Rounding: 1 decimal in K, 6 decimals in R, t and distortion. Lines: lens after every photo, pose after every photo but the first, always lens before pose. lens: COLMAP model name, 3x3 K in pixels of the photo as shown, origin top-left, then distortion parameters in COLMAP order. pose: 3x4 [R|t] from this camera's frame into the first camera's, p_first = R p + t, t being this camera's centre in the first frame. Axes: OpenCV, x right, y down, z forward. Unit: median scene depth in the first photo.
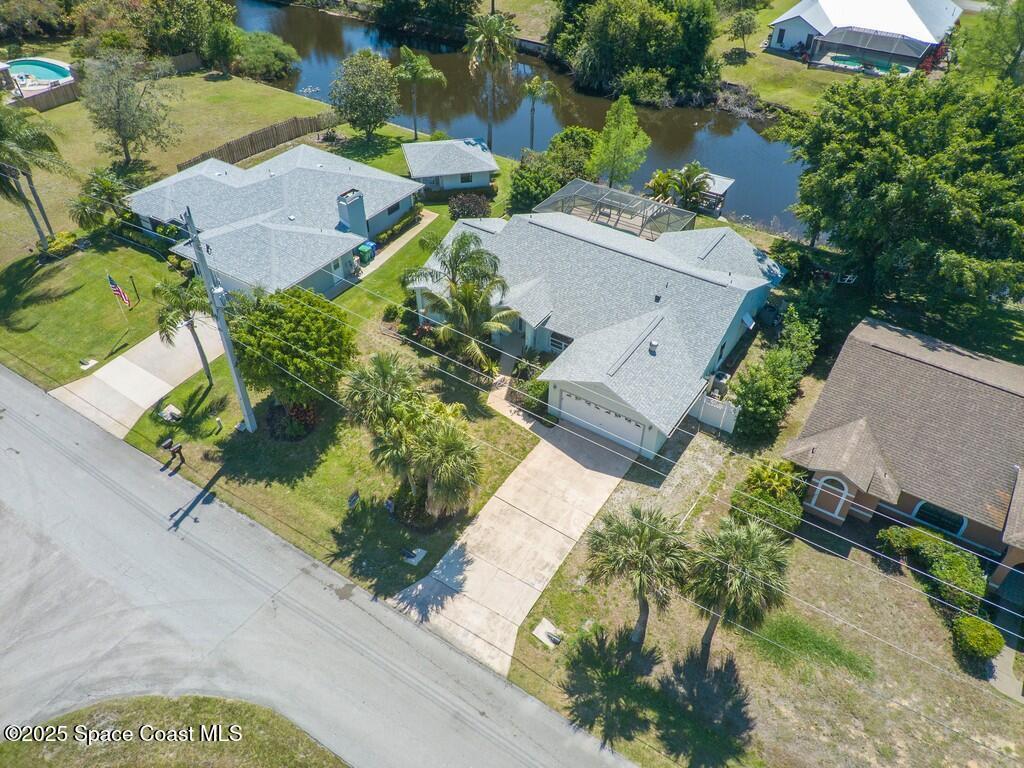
lens RADIAL K [[786.2, 0, 512.0], [0, 786.2, 384.0], [0, 0, 1]] dist [0.103454, -0.156003]
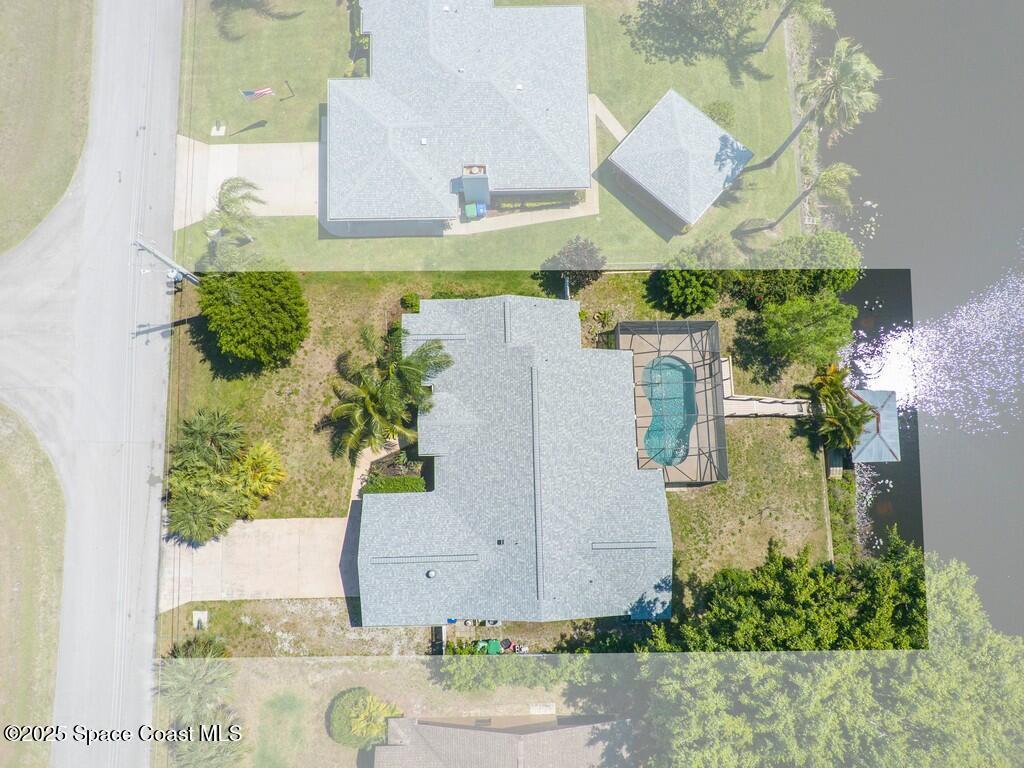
lens RADIAL K [[786.2, 0, 512.0], [0, 786.2, 384.0], [0, 0, 1]] dist [0.103454, -0.156003]
pose [[0.568534, 0.810915, -0.138517, 0.187601], [-0.514113, 0.481673, 0.709703, -1.028701], [0.642229, -0.332277, 0.690749, 0.425404]]
